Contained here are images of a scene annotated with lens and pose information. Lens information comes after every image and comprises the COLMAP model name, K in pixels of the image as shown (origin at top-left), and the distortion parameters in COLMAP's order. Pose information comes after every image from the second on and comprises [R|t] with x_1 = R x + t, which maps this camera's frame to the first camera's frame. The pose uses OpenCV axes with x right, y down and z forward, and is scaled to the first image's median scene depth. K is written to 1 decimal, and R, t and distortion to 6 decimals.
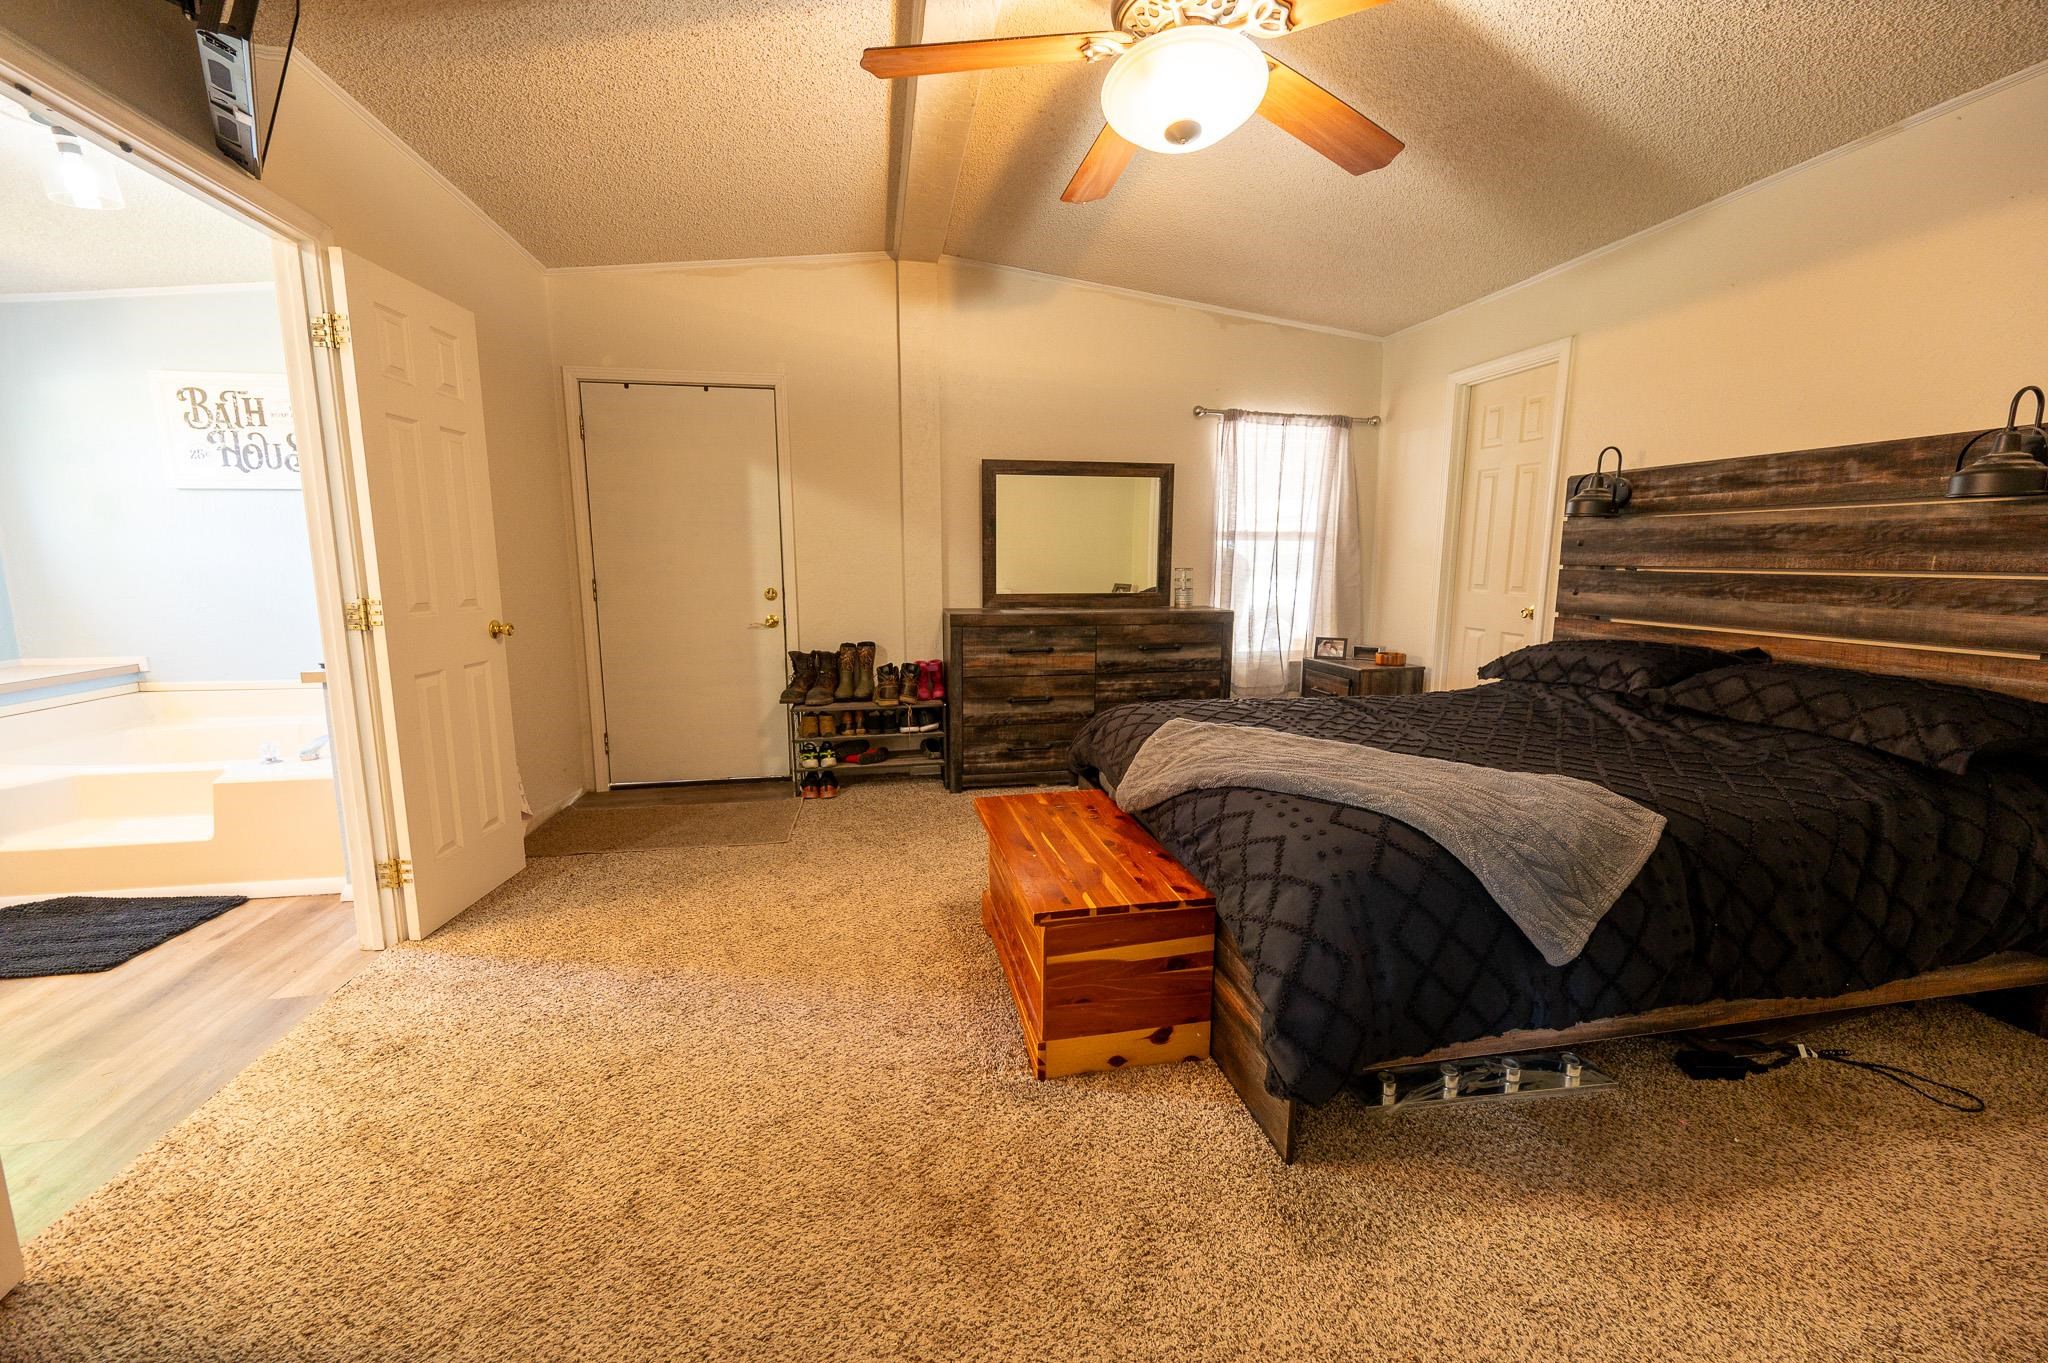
lens RADIAL K [[804.5, 0, 1026.3], [0, 804.5, 683.3], [0, 0, 1]] dist [-0.000363, 0.000263]
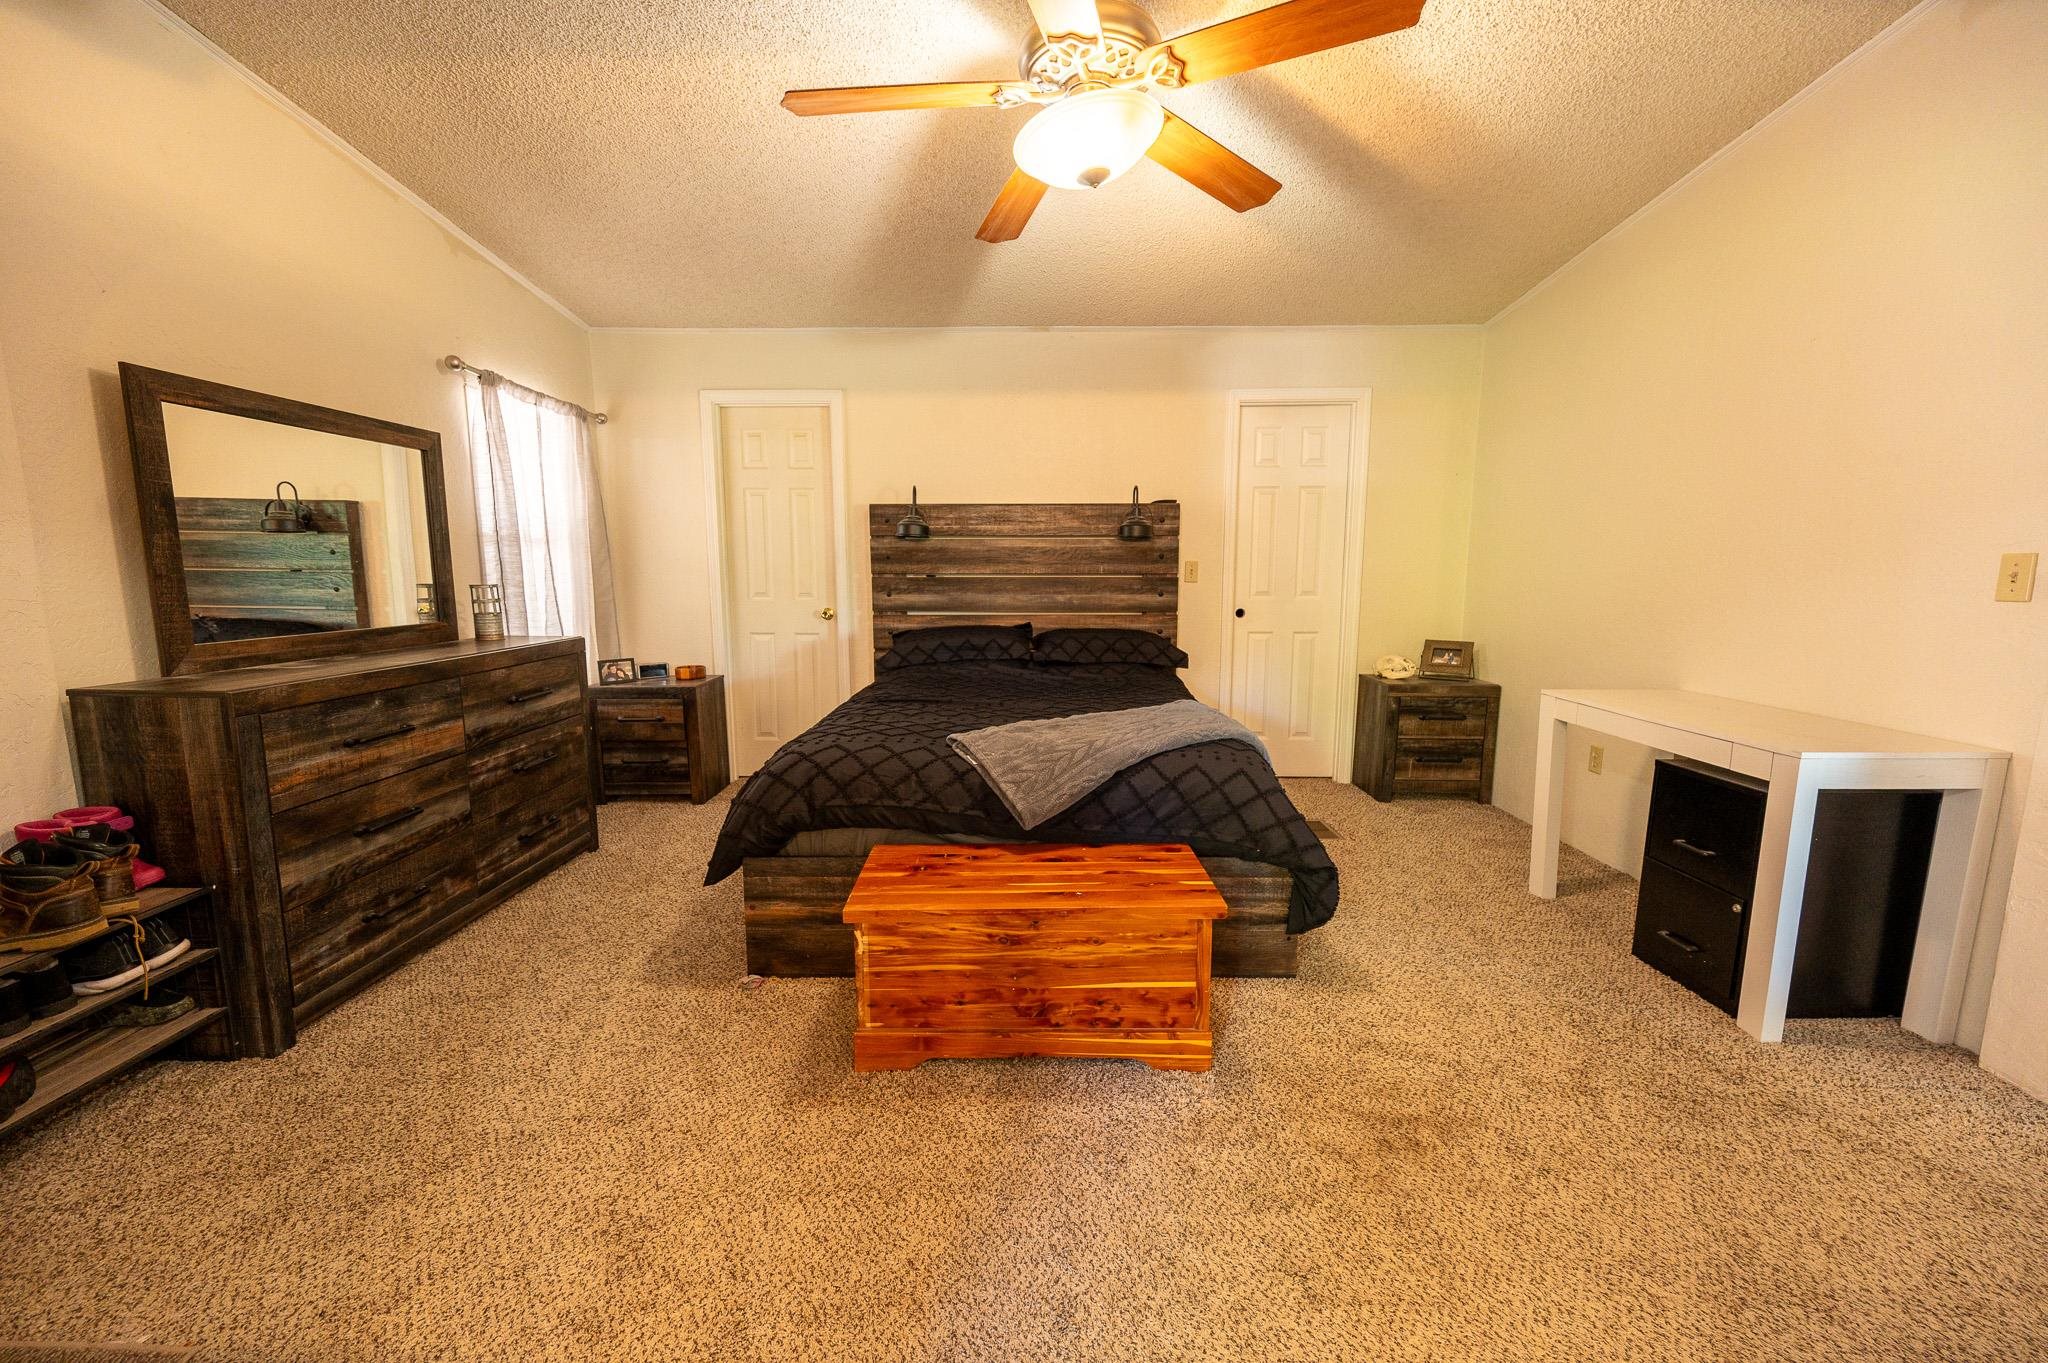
lens RADIAL K [[804.5, 0, 1021.1], [0, 804.5, 680.9], [0, 0, 1]] dist [-0.000363, 0.000263]
pose [[0.200803, -0.140112, 0.969560, -0.447257], [0.155383, 0.981745, 0.109692, -0.070051], [-0.967230, 0.128627, 0.218909, 0.433431]]
